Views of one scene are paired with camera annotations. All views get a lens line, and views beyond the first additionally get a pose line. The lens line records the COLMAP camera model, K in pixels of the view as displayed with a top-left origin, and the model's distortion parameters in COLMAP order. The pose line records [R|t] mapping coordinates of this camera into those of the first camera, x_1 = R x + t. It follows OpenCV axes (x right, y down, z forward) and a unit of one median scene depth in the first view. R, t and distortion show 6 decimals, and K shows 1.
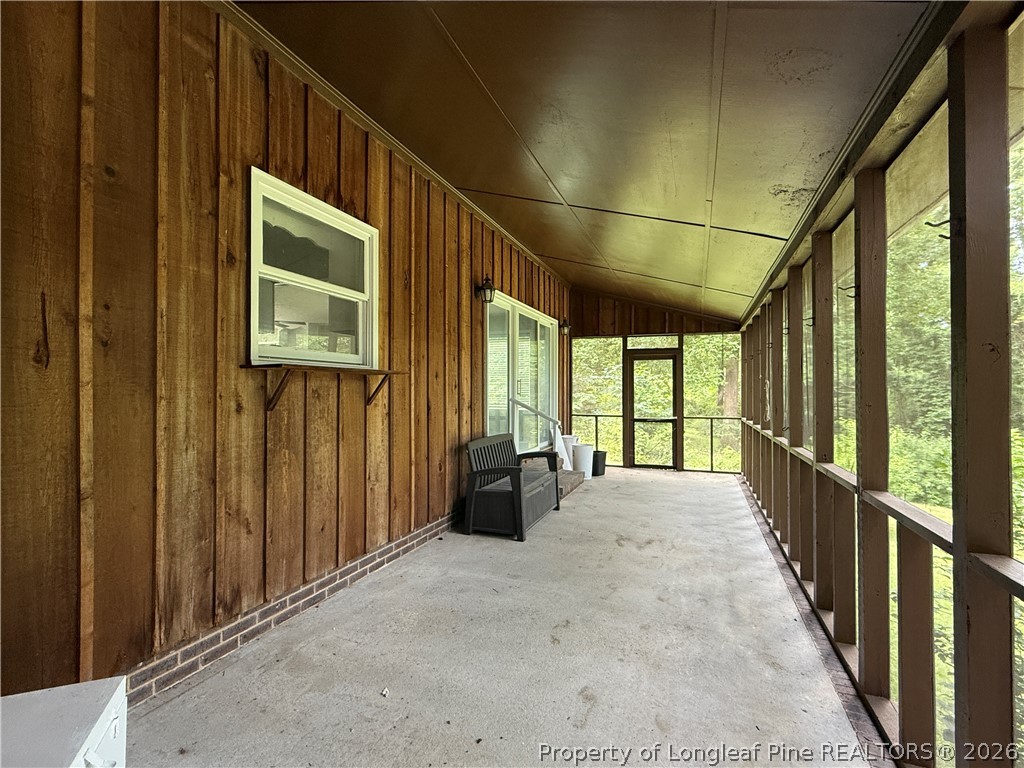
lens RADIAL K [[491.6, 0, 510.1], [0, 491.6, 385.5], [0, 0, 1]] dist [-0.003077, -0.000575]
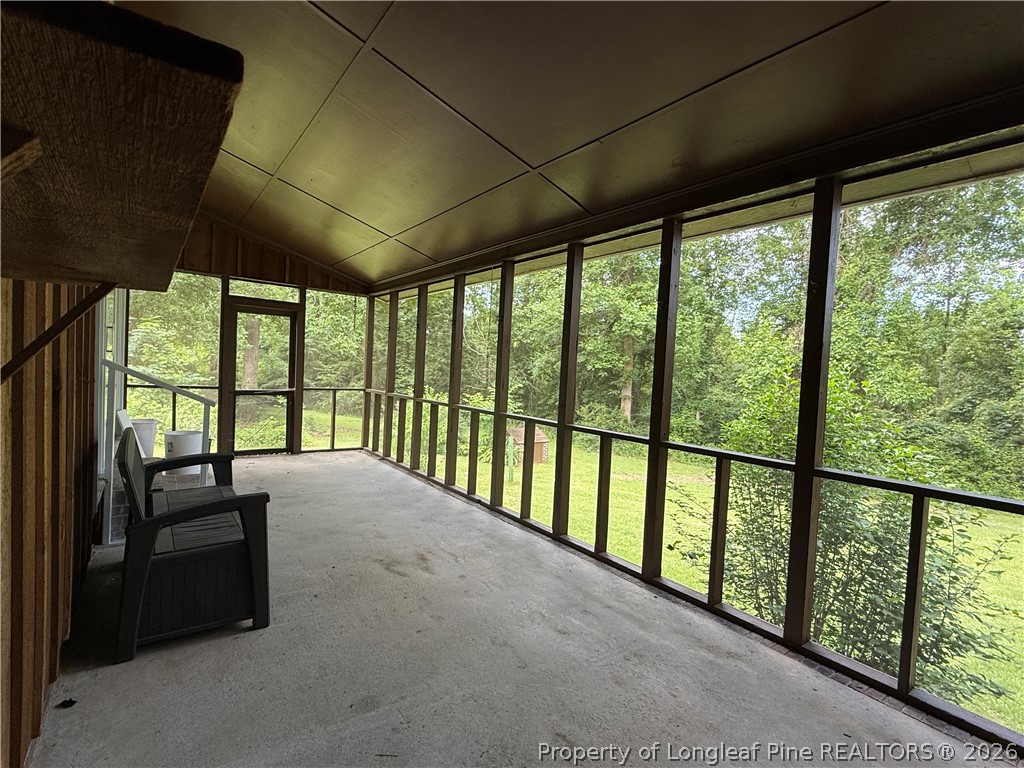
lens RADIAL K [[491.6, 0, 510.1], [0, 491.6, 385.5], [0, 0, 1]] dist [-0.003077, -0.000575]
pose [[0.540169, -0.005942, 0.841536, -0.157425], [-0.054814, 0.997603, 0.042228, 0.005740], [-0.839770, -0.068939, 0.538549, 0.269672]]
